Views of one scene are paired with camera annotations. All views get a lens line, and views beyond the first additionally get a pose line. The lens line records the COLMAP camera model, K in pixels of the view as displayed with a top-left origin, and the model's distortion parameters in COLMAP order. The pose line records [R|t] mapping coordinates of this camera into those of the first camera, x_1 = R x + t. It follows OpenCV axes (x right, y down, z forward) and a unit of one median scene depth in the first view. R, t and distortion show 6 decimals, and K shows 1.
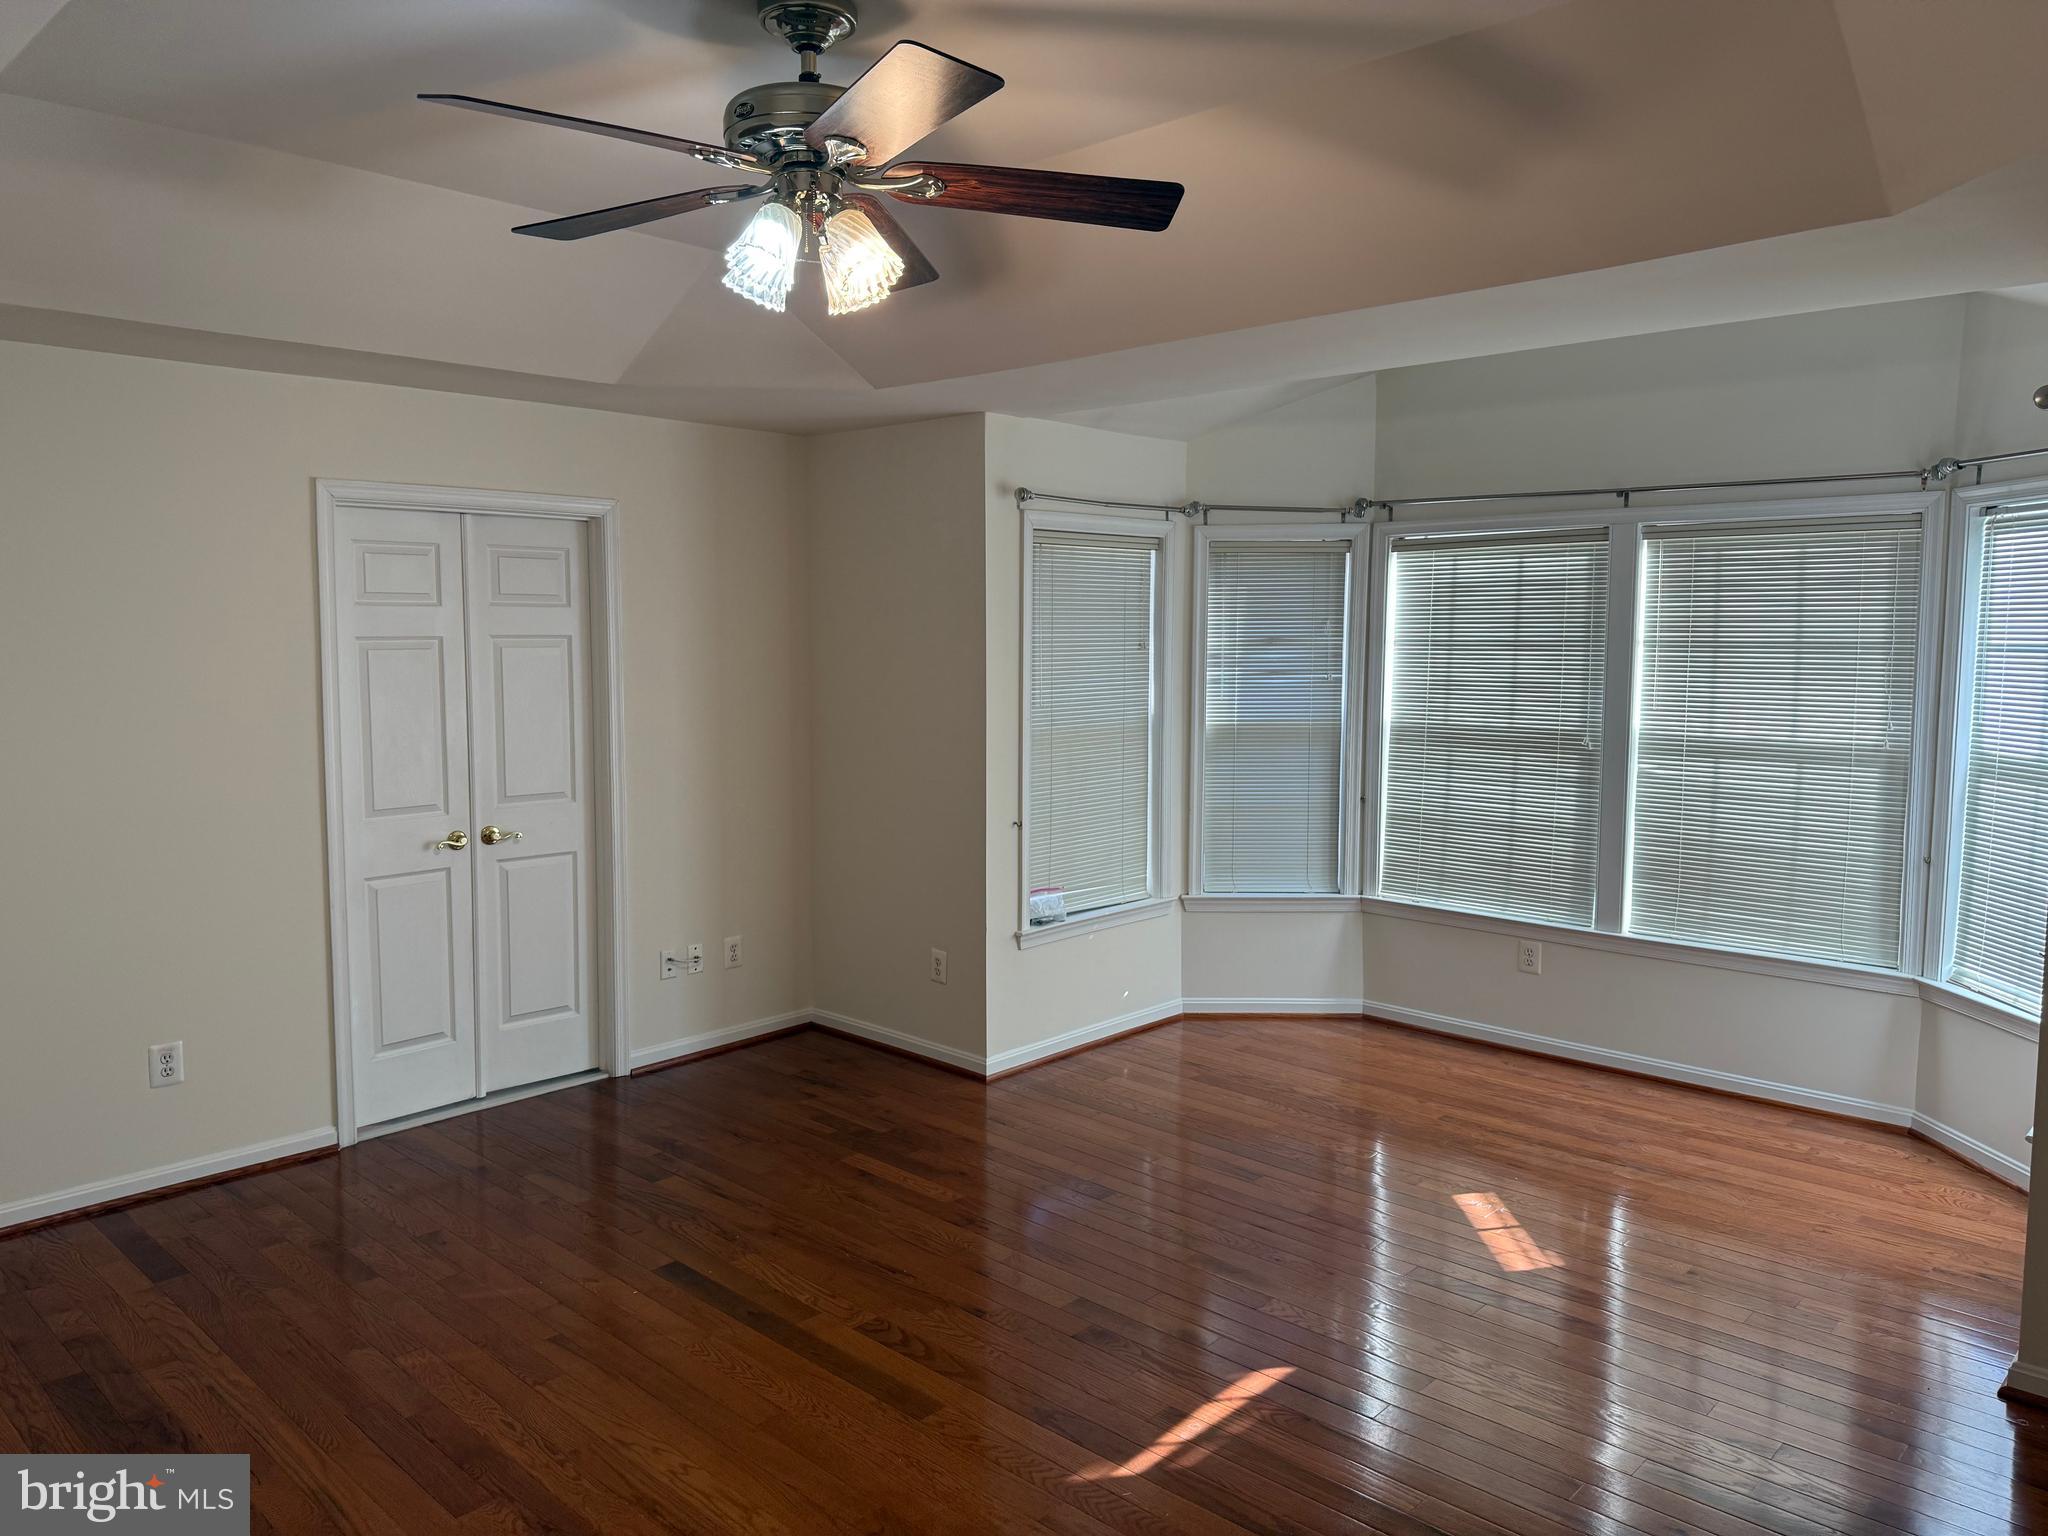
lens RADIAL K [[1442.7, 0, 1025.2], [0, 1442.7, 757.7], [0, 0, 1]] dist [0.078706, -0.108762]
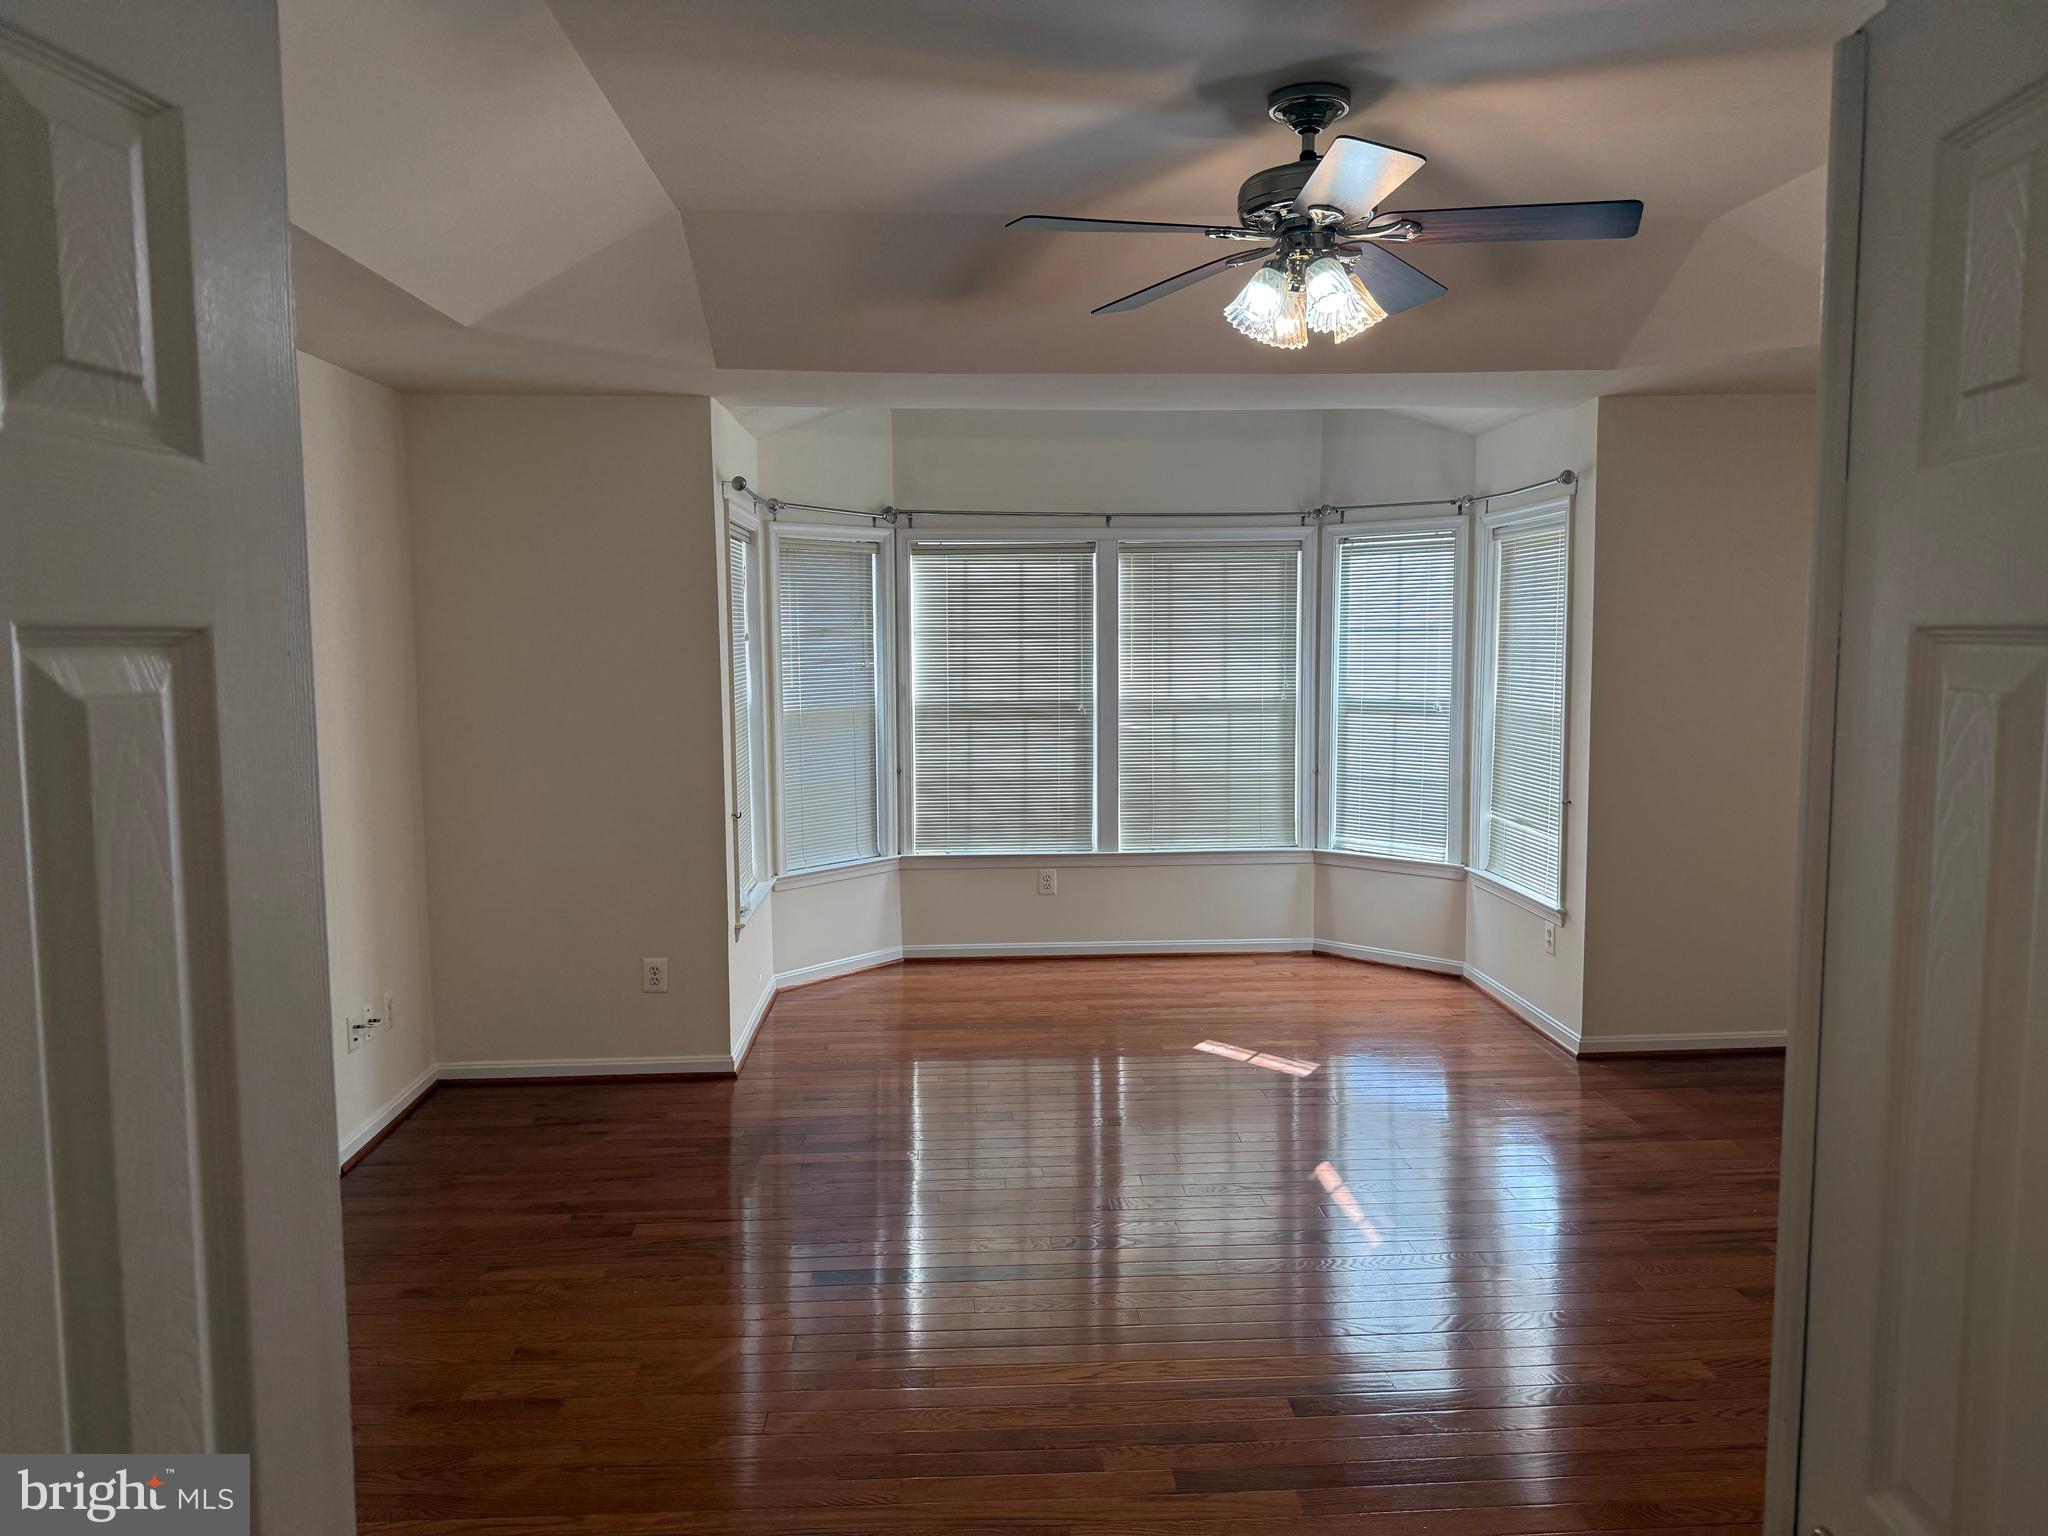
lens RADIAL K [[1419.8, 0, 1029.5], [0, 1419.8, 761.0], [0, 0, 1]] dist [0.191790, -0.370135]
pose [[0.685037, -0.070503, 0.725089, -0.560987], [0.074451, 0.996870, 0.026591, -0.001317], [-0.724694, 0.035768, 0.688142, 0.166018]]
